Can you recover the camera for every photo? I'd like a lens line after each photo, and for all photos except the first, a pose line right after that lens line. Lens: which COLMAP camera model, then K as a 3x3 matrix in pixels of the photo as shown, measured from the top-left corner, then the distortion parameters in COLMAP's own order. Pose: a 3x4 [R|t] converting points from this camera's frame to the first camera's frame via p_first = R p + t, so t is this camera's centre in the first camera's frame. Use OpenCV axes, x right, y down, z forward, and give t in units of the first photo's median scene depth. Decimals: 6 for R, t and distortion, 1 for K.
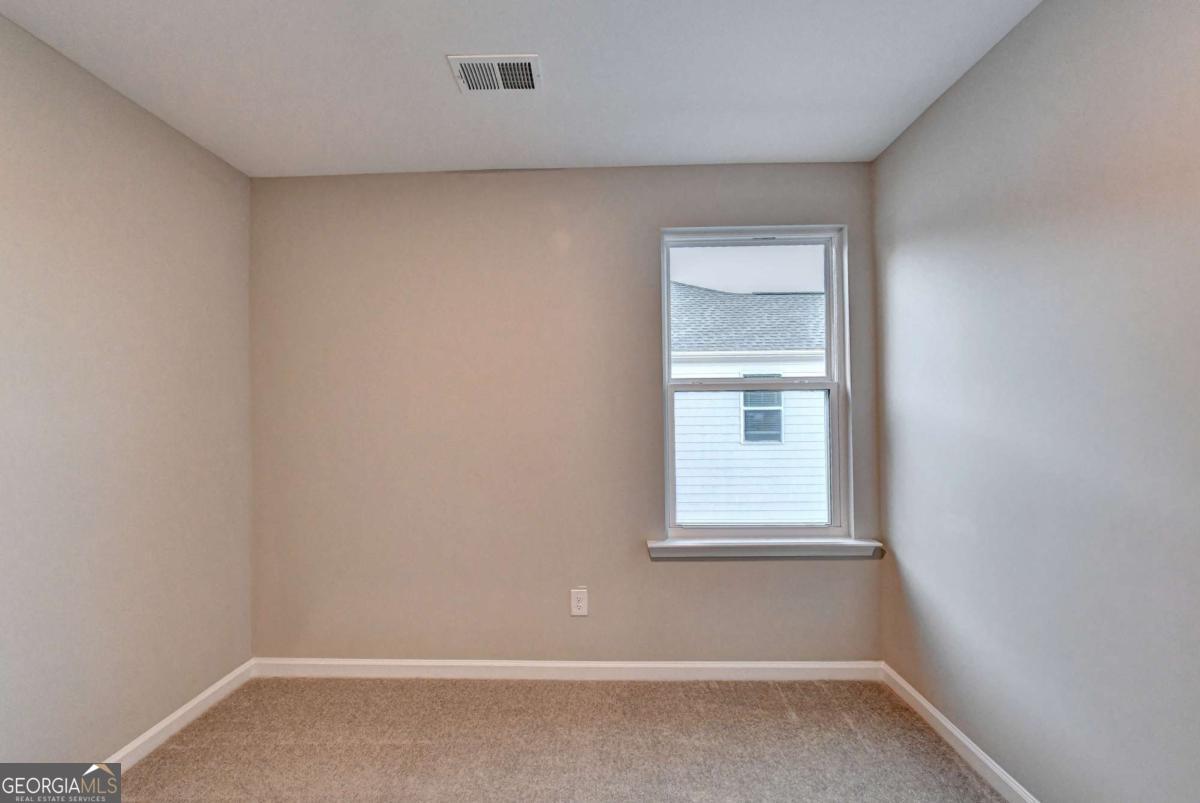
lens RADIAL K [[485.1, 0, 592.5], [0, 485.1, 404.3], [0, 0, 1]] dist [-0.010421, 0.000385]
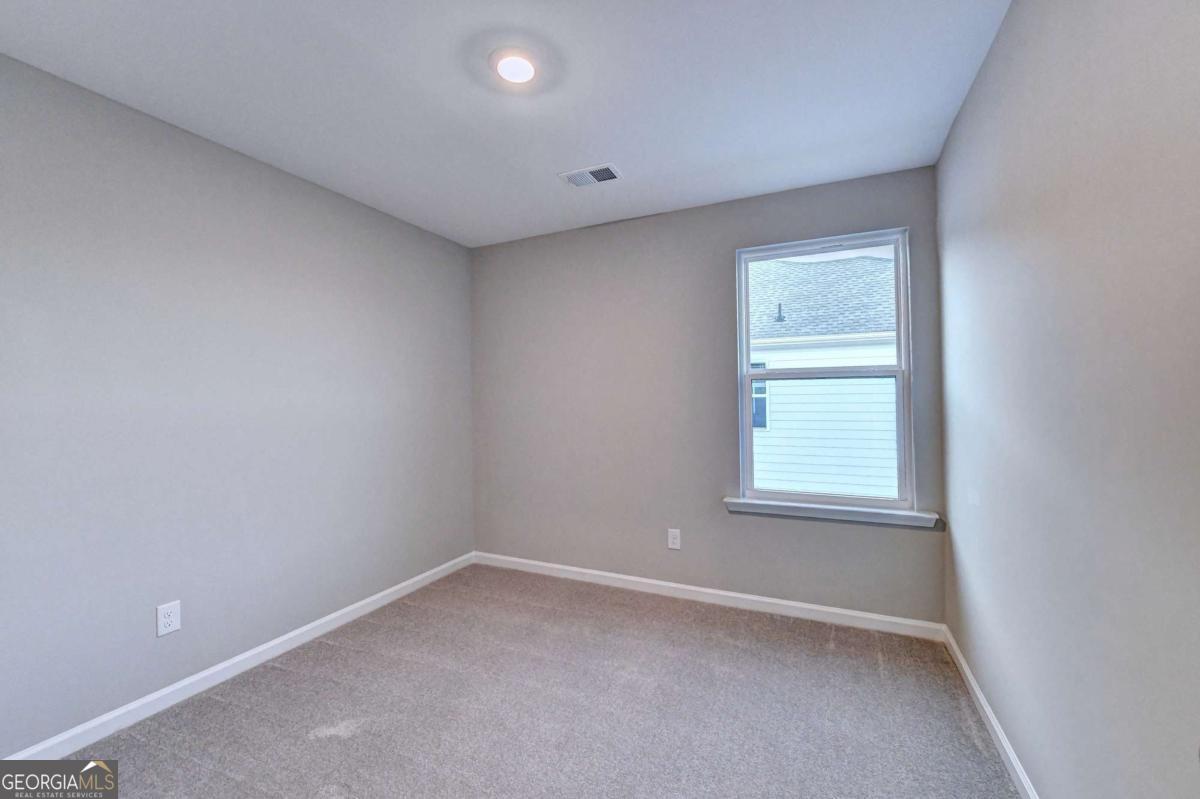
lens RADIAL K [[451.9, 0, 592.3], [0, 451.9, 396.0], [0, 0, 1]] dist [-0.013089, 0.000239]
pose [[0.921217, -0.000167, -0.389048, 0.254472], [0.008902, 0.999747, 0.020650, -0.013558], [0.388946, -0.022487, 0.920986, -0.227696]]
